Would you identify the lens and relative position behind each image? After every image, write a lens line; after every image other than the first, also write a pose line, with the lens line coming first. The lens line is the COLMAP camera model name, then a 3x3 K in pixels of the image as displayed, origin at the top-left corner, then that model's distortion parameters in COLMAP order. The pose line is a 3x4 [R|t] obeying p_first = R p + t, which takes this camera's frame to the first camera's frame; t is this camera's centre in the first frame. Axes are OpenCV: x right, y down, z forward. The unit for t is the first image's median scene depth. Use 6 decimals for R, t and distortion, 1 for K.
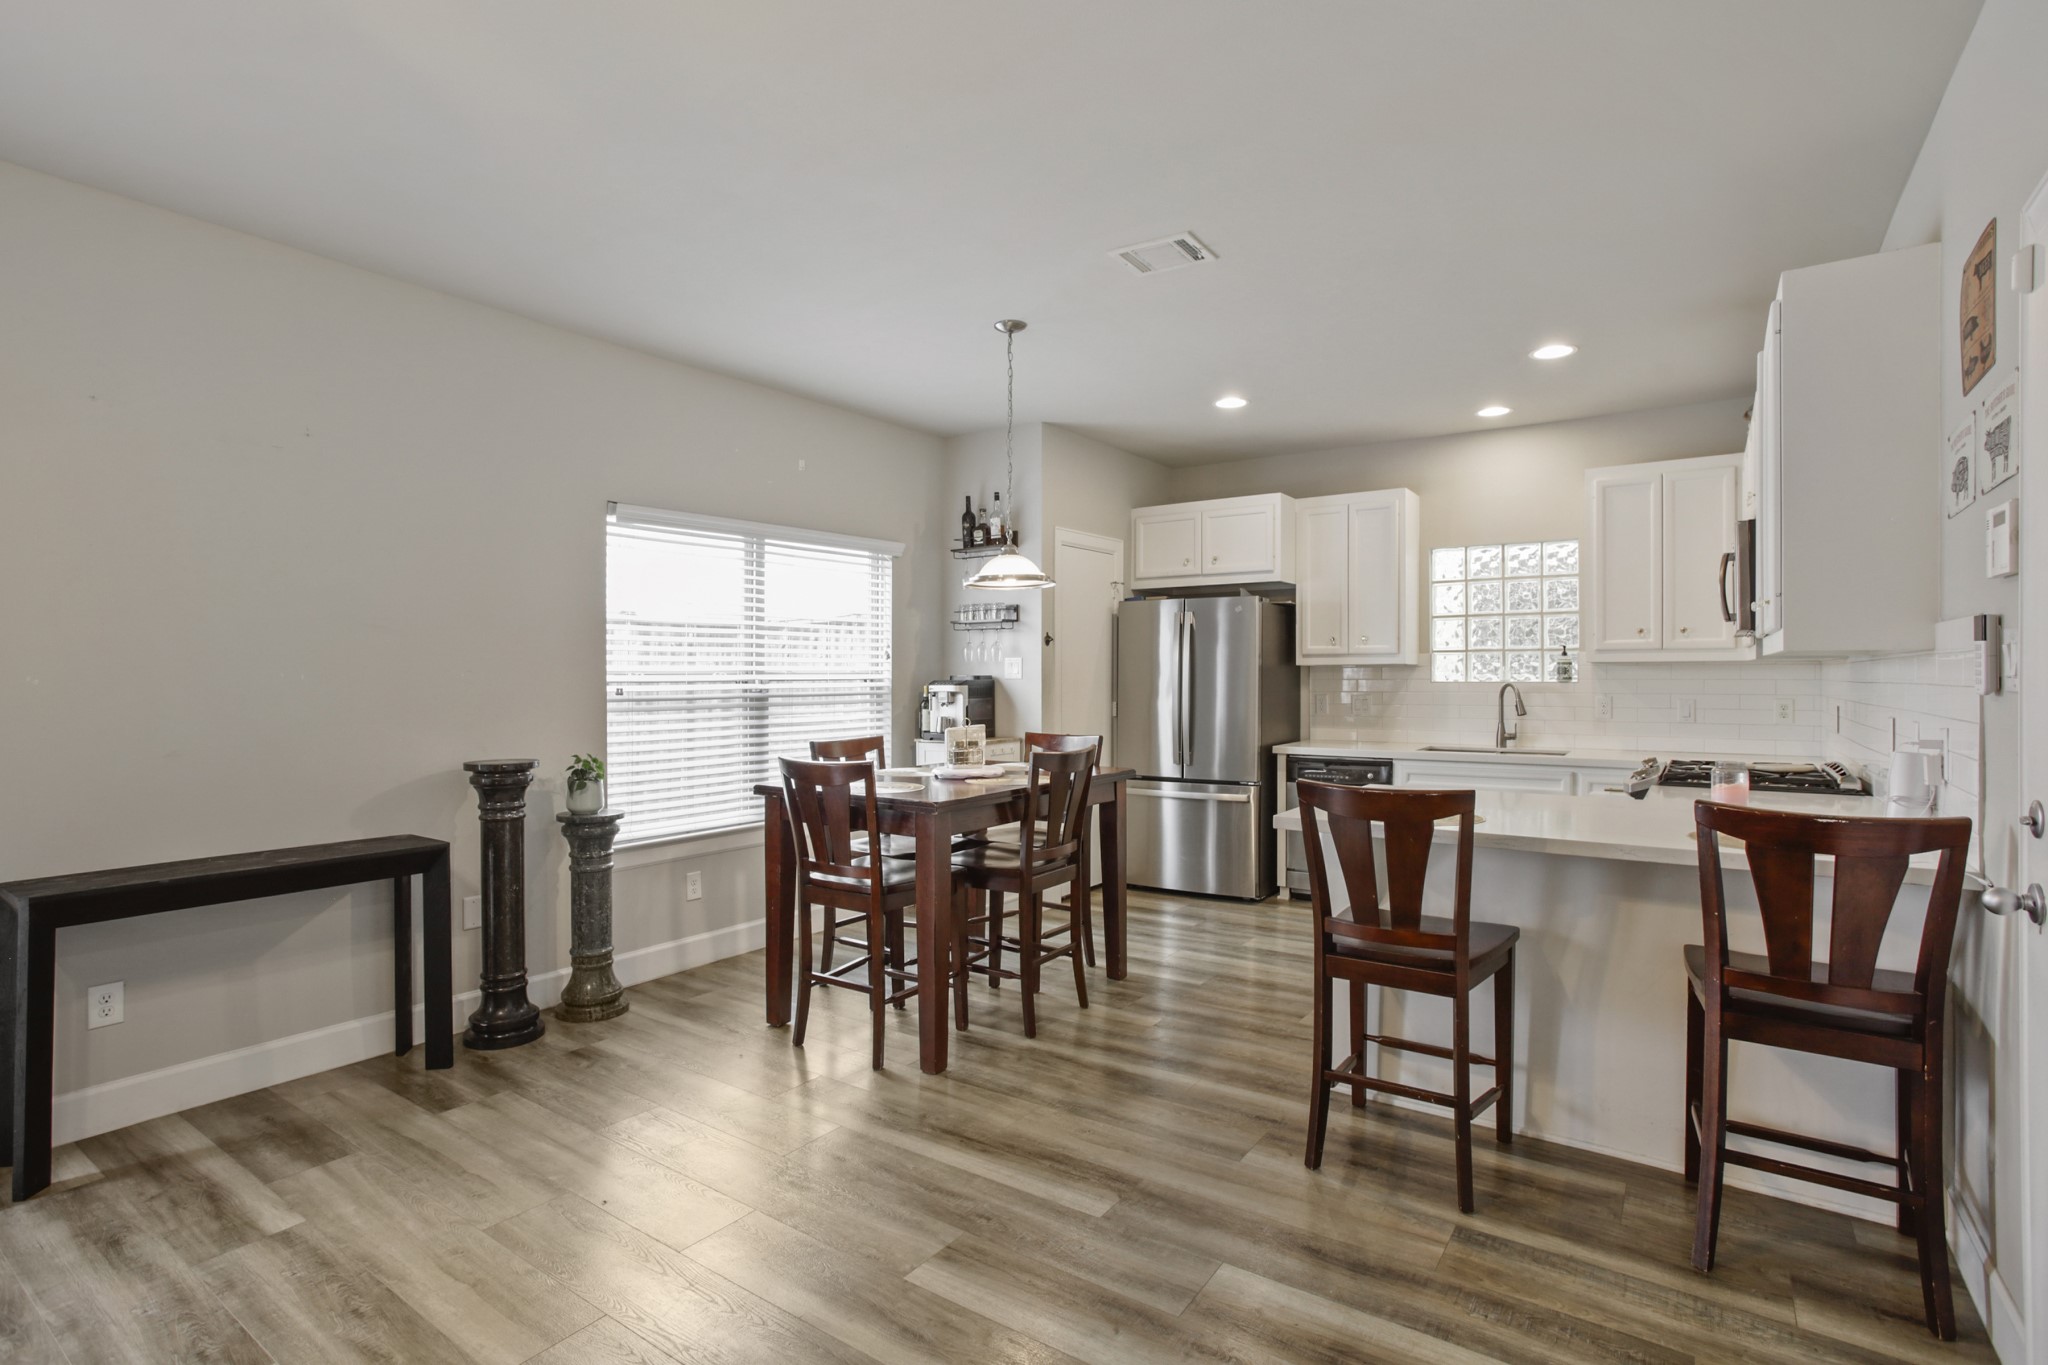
lens RADIAL K [[998.8, 0, 1017.7], [0, 998.8, 675.3], [0, 0, 1]] dist [-0.051662, 0.021445]
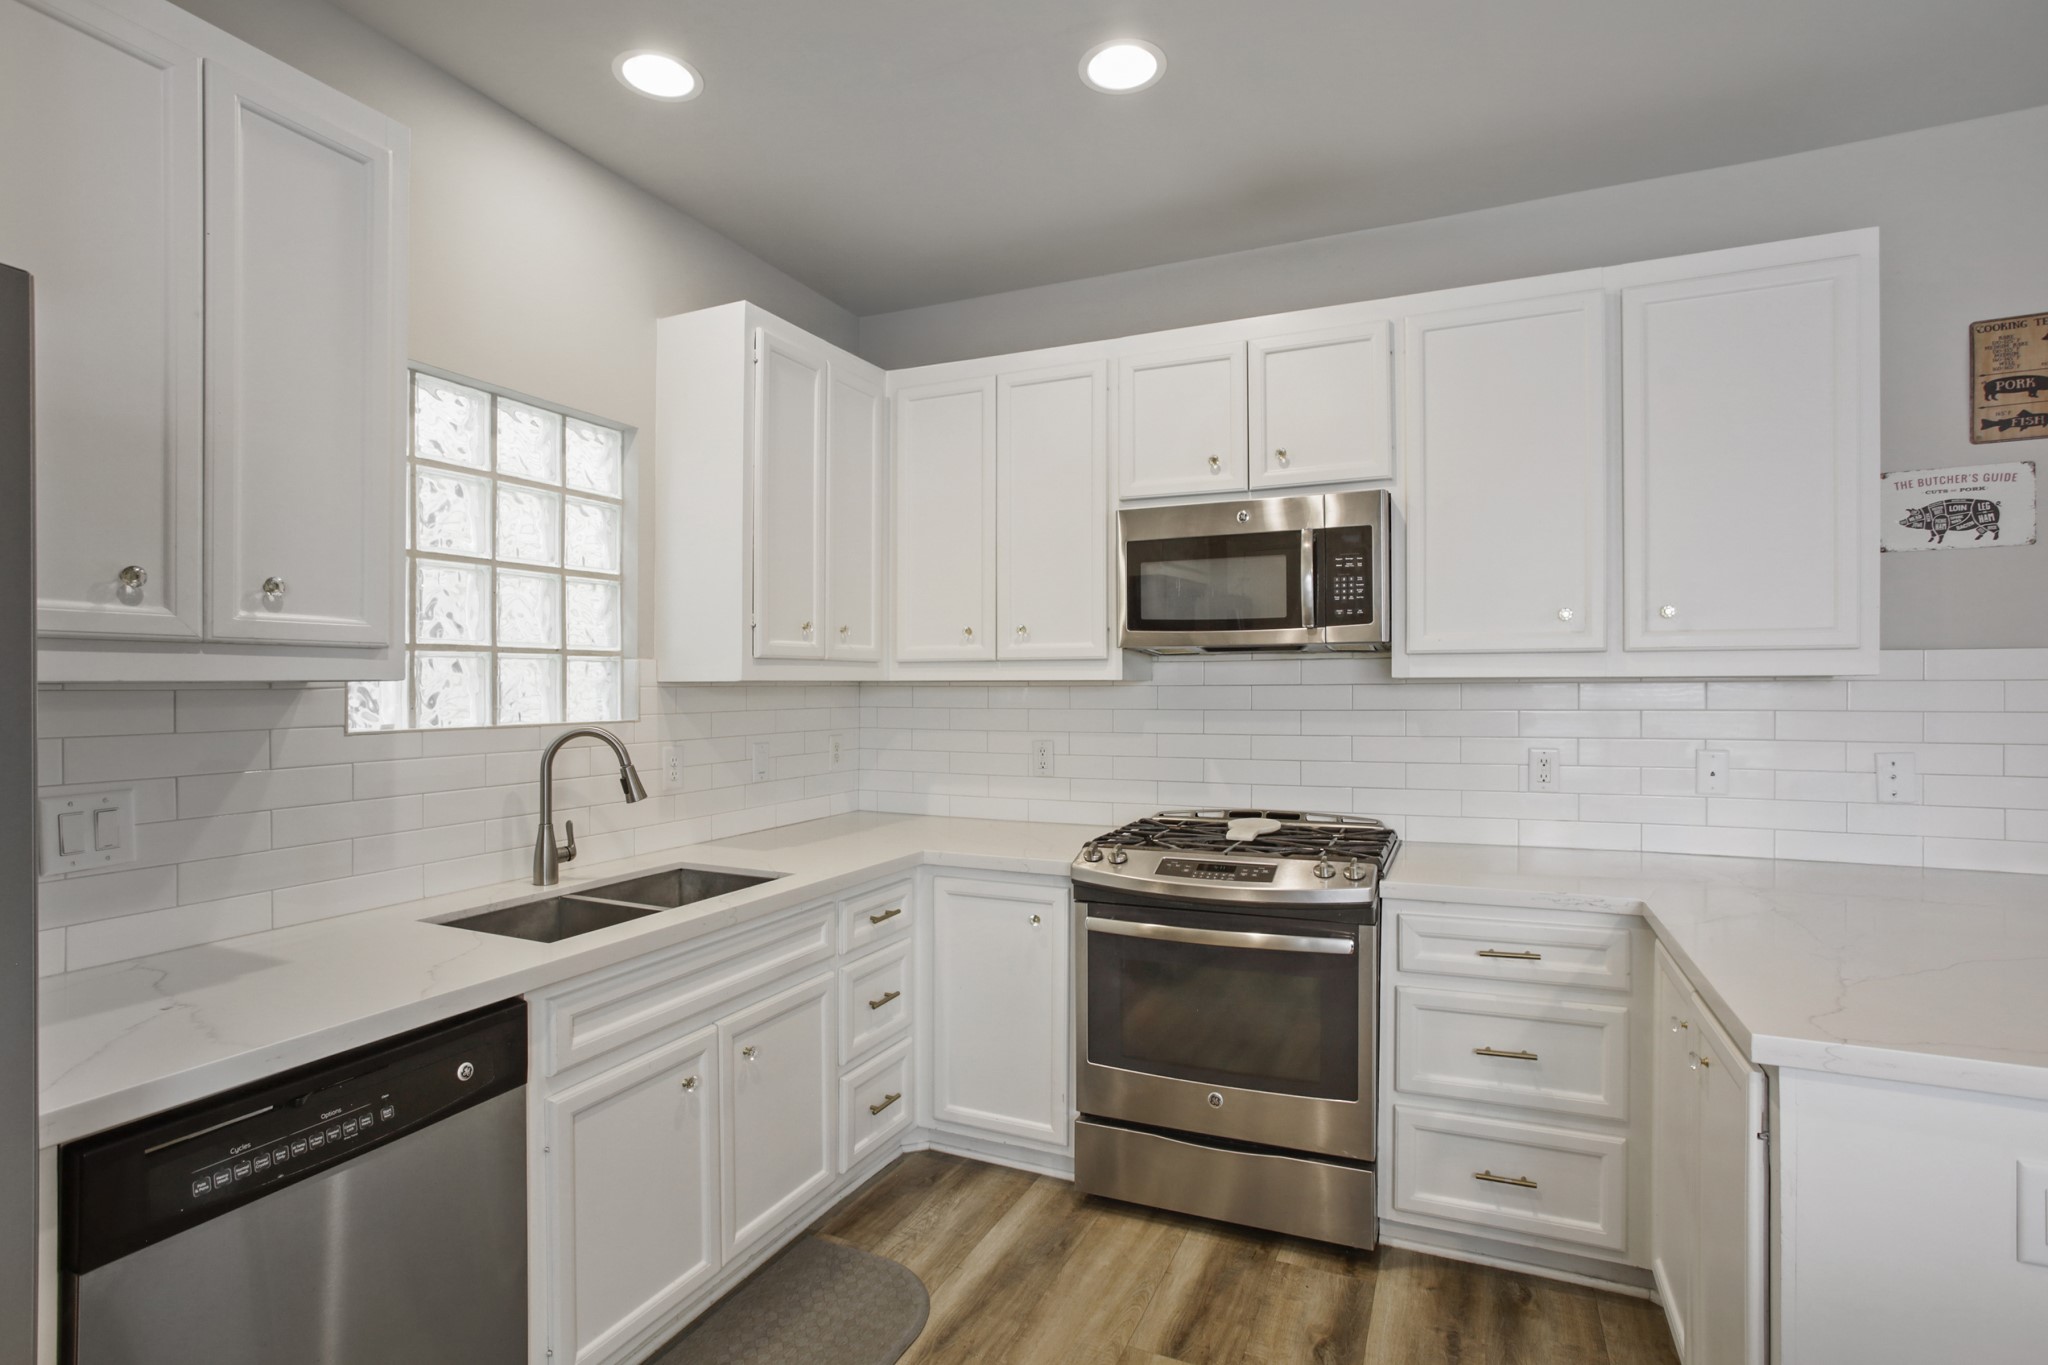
lens RADIAL K [[998.8, 0, 1042.9], [0, 998.8, 691.3], [0, 0, 1]] dist [-0.051662, 0.021445]
pose [[-0.190999, -0.003534, 0.981584, 0.049078], [0.004516, 0.999980, 0.004479, -0.009806], [-0.981580, 0.005288, -0.190979, 0.986385]]
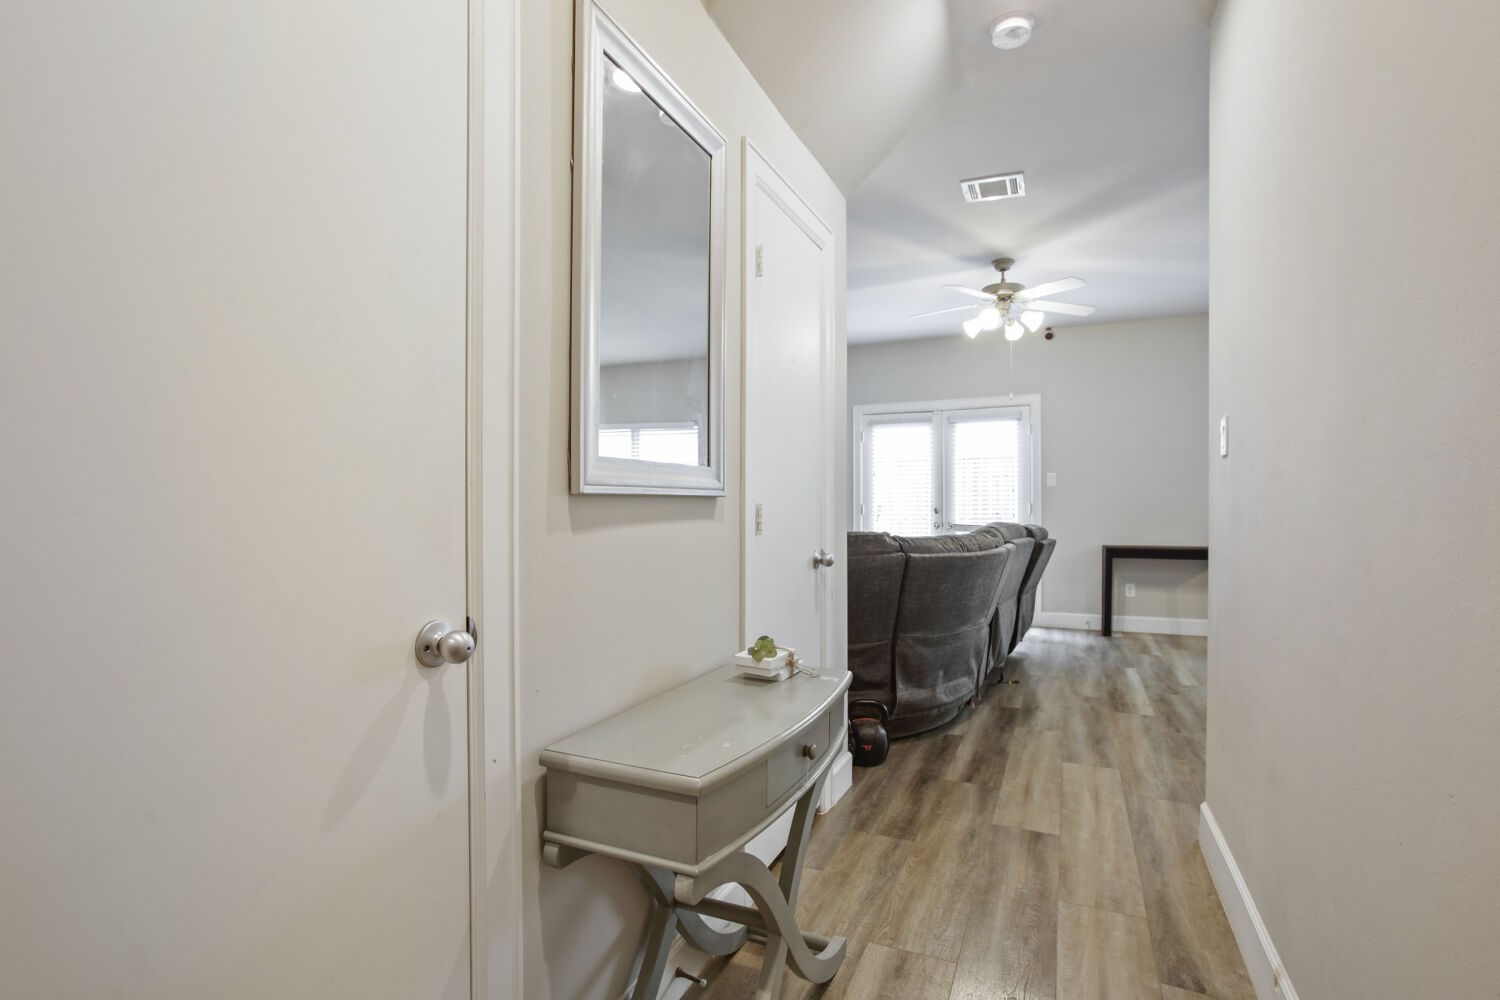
lens RADIAL K [[731.5, 0, 760.0], [0, 731.5, 506.3], [0, 0, 1]] dist [-0.051662, 0.021445]
pose [[0.217234, 0.007432, -0.976091, 0.582361], [0.000239, 0.999971, 0.007667, 0.032711], [0.976119, -0.001898, 0.217226, -0.359344]]
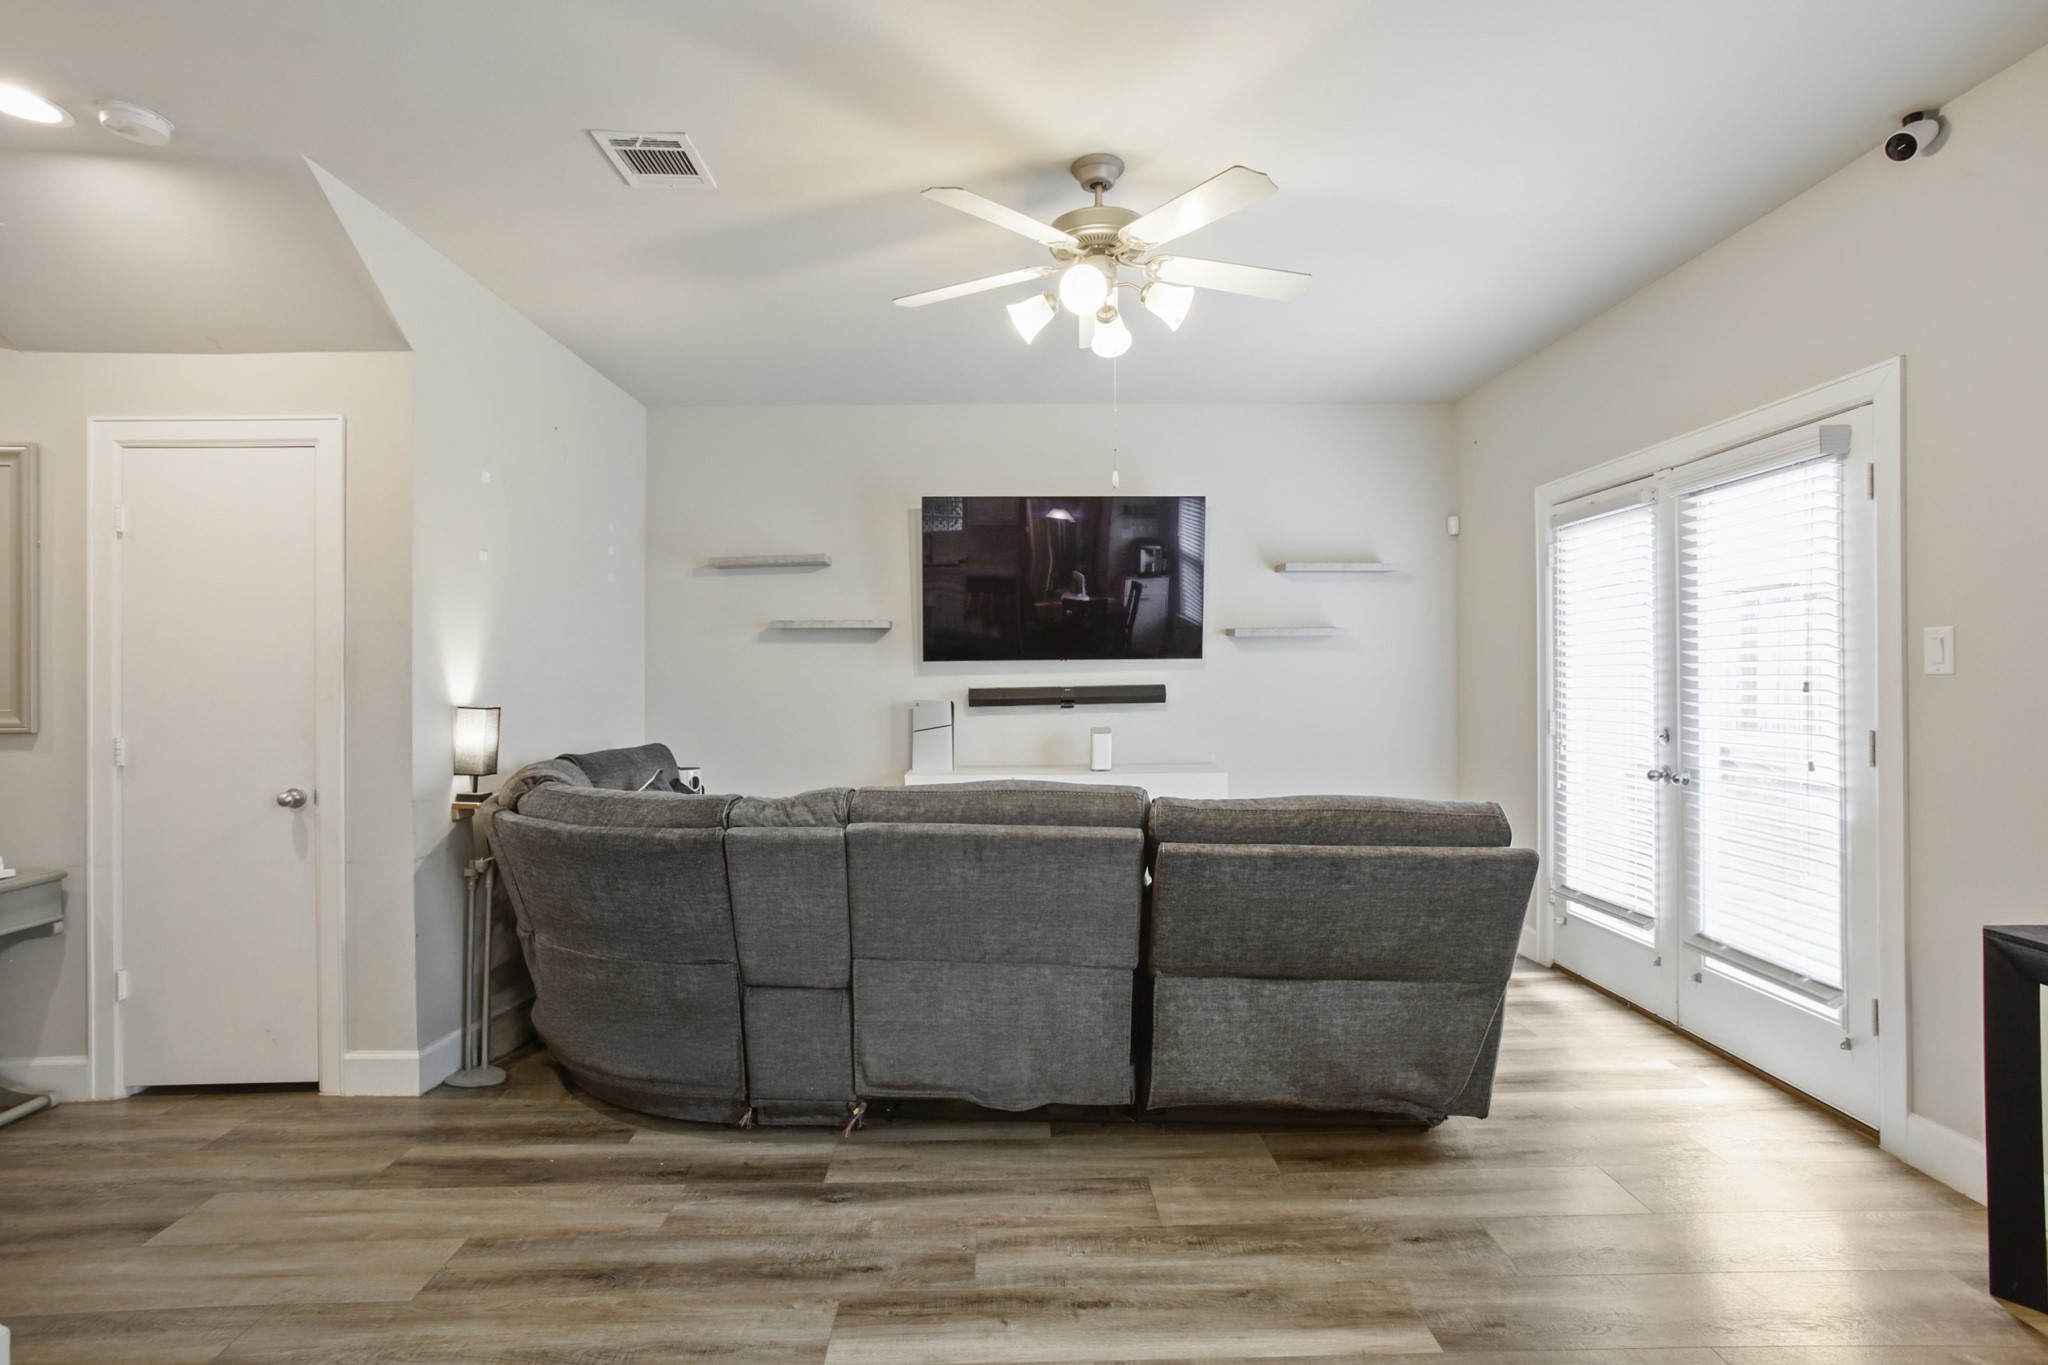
lens RADIAL K [[998.8, 0, 1041.0], [0, 998.8, 691.3], [0, 0, 1]] dist [-0.051662, 0.021445]
pose [[-0.792790, 0.012899, -0.609358, 0.065602], [0.004144, 0.999867, 0.015775, 0.005548], [0.609481, 0.009981, -0.792738, 0.579019]]
